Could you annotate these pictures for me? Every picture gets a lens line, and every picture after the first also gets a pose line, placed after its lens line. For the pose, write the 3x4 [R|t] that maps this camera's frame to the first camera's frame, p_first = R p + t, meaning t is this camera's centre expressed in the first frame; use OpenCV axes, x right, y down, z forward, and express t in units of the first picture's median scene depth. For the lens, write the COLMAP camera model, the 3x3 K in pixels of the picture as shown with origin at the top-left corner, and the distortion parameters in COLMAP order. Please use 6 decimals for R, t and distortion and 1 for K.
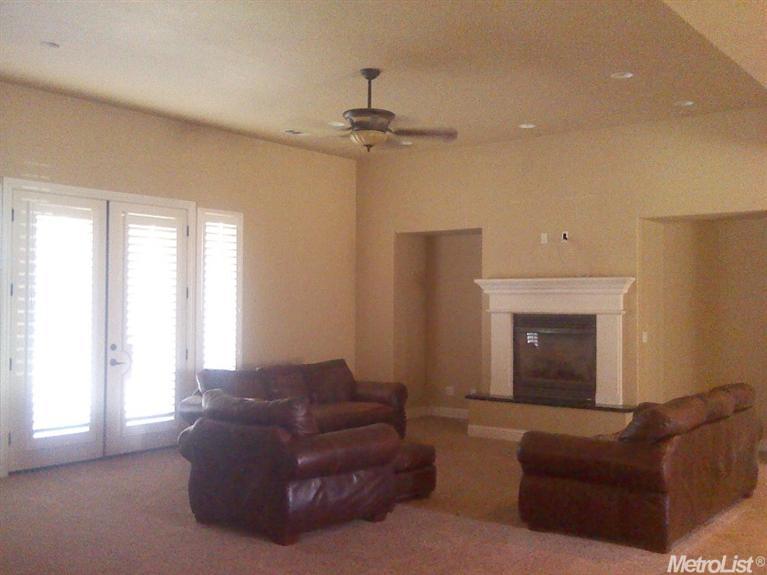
lens RADIAL K [[817.4, 0, 392.9], [0, 817.4, 286.5], [0, 0, 1]] dist [0.069521, -0.168919]
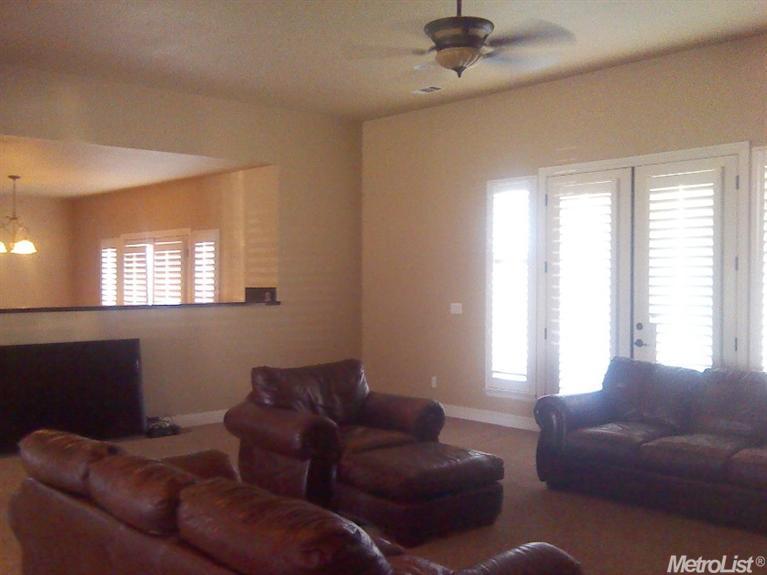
lens RADIAL K [[817.4, 0, 392.9], [0, 817.4, 286.5], [0, 0, 1]] dist [0.069521, -0.168919]
pose [[-0.177586, 0.003844, -0.984098, 0.611773], [0.025836, 0.999666, -0.000757, 0.023116], [0.983766, -0.025560, -0.177626, 0.900409]]
